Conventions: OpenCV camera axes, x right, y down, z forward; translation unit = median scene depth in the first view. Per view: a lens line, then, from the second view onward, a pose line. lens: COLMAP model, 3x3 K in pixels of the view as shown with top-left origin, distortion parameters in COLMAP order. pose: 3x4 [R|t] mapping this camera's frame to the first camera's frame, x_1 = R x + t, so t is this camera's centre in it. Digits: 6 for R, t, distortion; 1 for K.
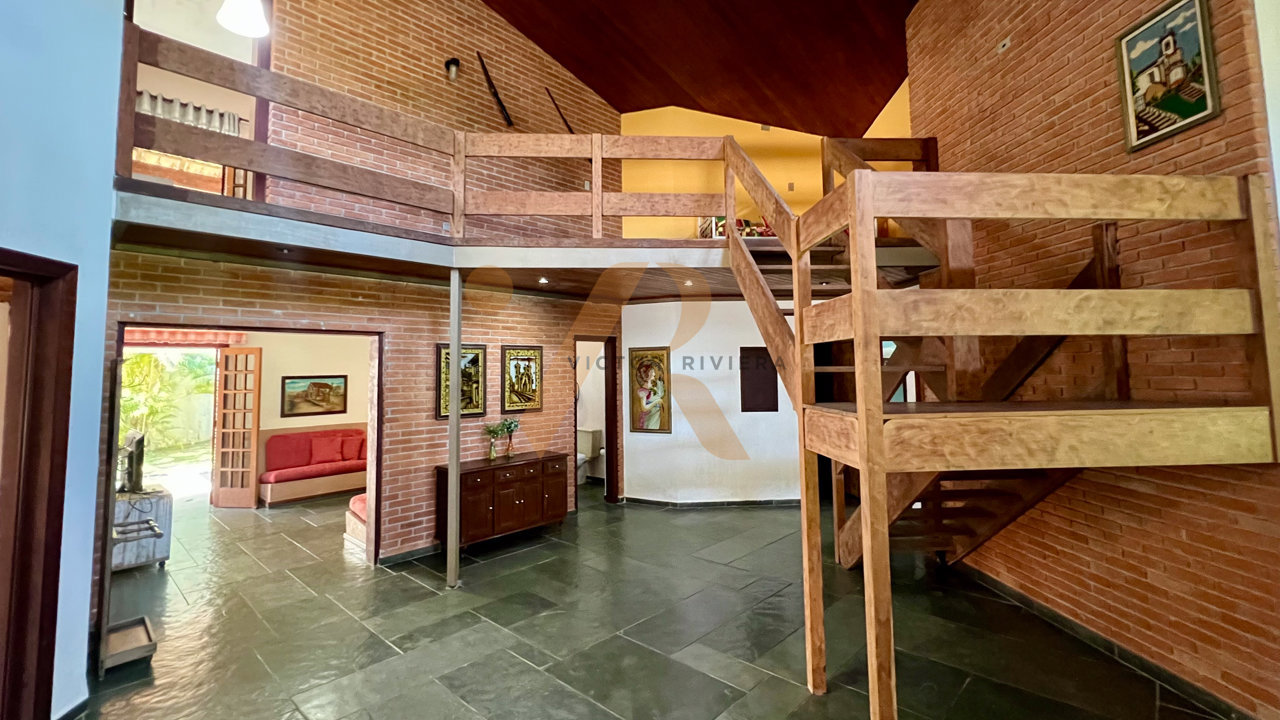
lens RADIAL K [[549.9, 0, 633.7], [0, 549.9, 337.2], [0, 0, 1]] dist [-0.004255, -0.000161]
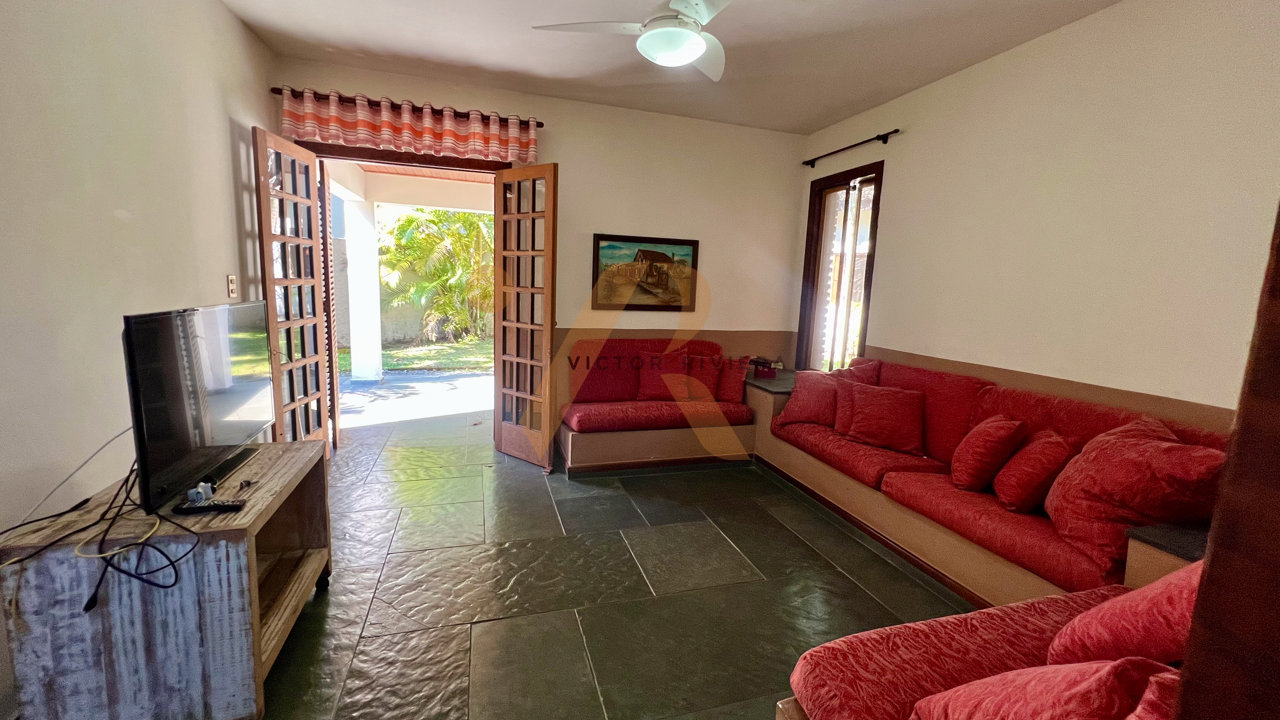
lens RADIAL K [[511.3, 0, 639.9], [0, 511.3, 357.6], [0, 0, 1]] dist [-0.003573, 0.000647]
pose [[0.873071, 0.118853, -0.472886, -0.350718], [-0.024007, 0.979139, 0.201770, 0.089031], [0.487002, -0.164807, 0.857711, 0.573105]]
